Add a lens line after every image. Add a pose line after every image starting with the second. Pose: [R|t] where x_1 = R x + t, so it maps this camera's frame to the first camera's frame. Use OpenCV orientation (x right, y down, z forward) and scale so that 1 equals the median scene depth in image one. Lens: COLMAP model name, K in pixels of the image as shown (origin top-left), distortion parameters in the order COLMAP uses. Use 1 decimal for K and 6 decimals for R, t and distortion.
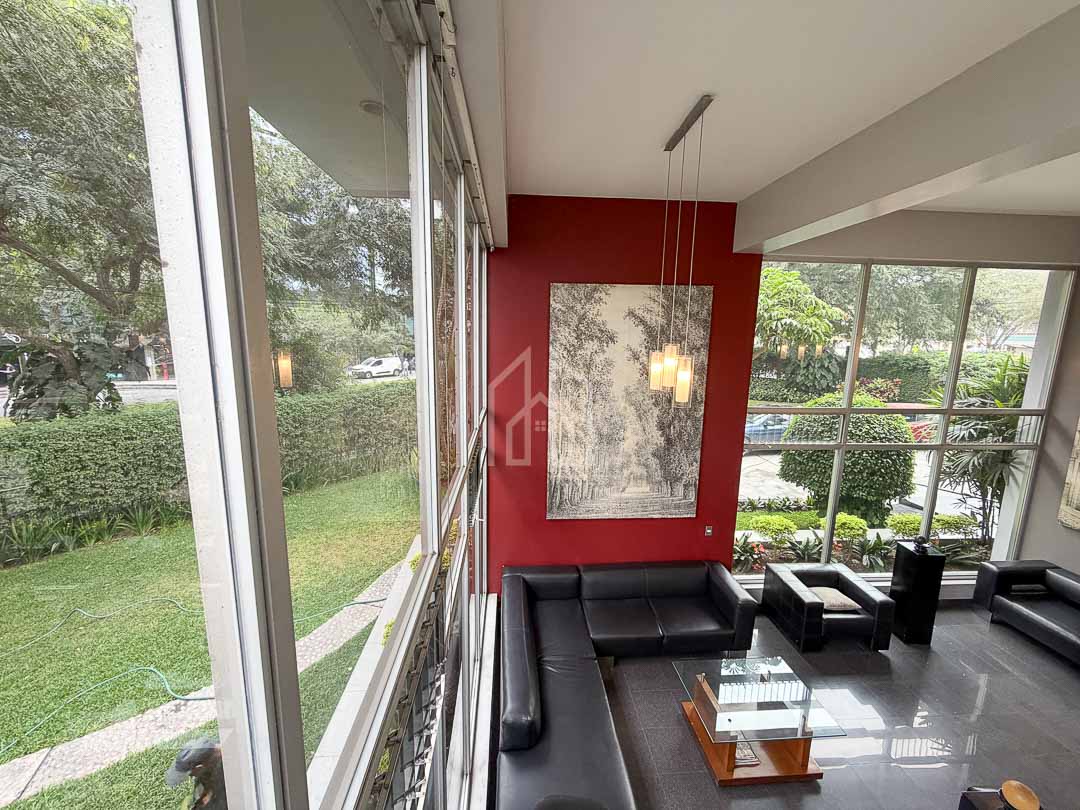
lens RADIAL K [[430.5, 0, 535.0], [0, 430.5, 403.7], [0, 0, 1]] dist [-0.000685, -0.000059]
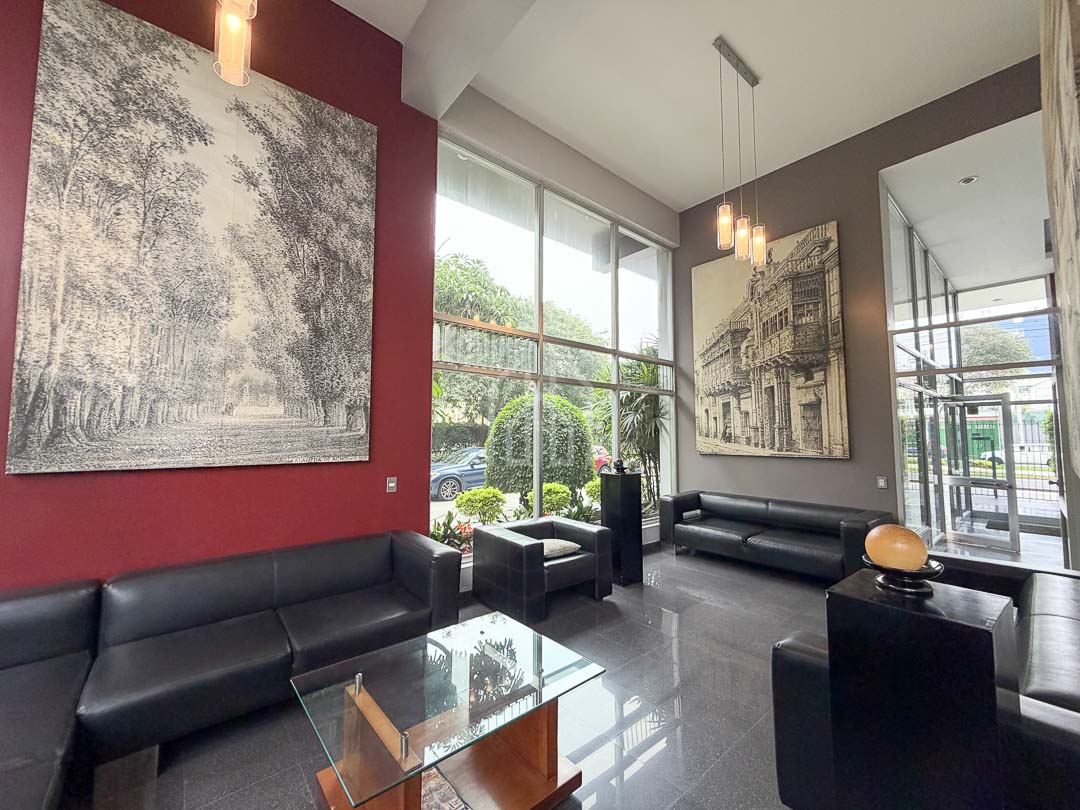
lens RADIAL K [[430.5, 0, 535.0], [0, 430.5, 403.7], [0, 0, 1]] dist [-0.000685, -0.000059]
pose [[0.805861, 0.026648, 0.591505, 0.198441], [0.106947, 0.976005, -0.189673, 0.341559], [-0.582366, 0.216110, 0.783675, 0.347769]]
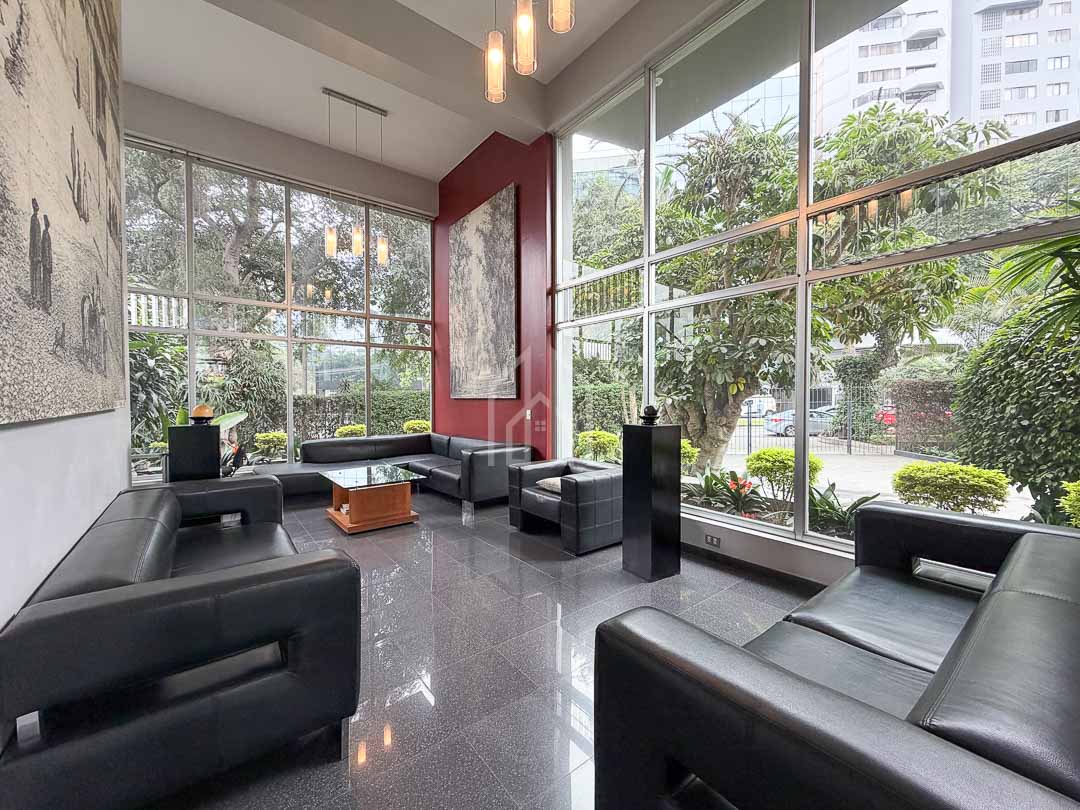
lens RADIAL K [[435.2, 0, 540.0], [0, 435.2, 405.0], [0, 0, 1]] dist [-0.000446, 0.000919]
pose [[0.559415, -0.003773, -0.828879, 1.326541], [-0.122330, 0.988664, -0.087061, 0.377795], [0.819811, 0.150100, 0.552611, 0.486348]]
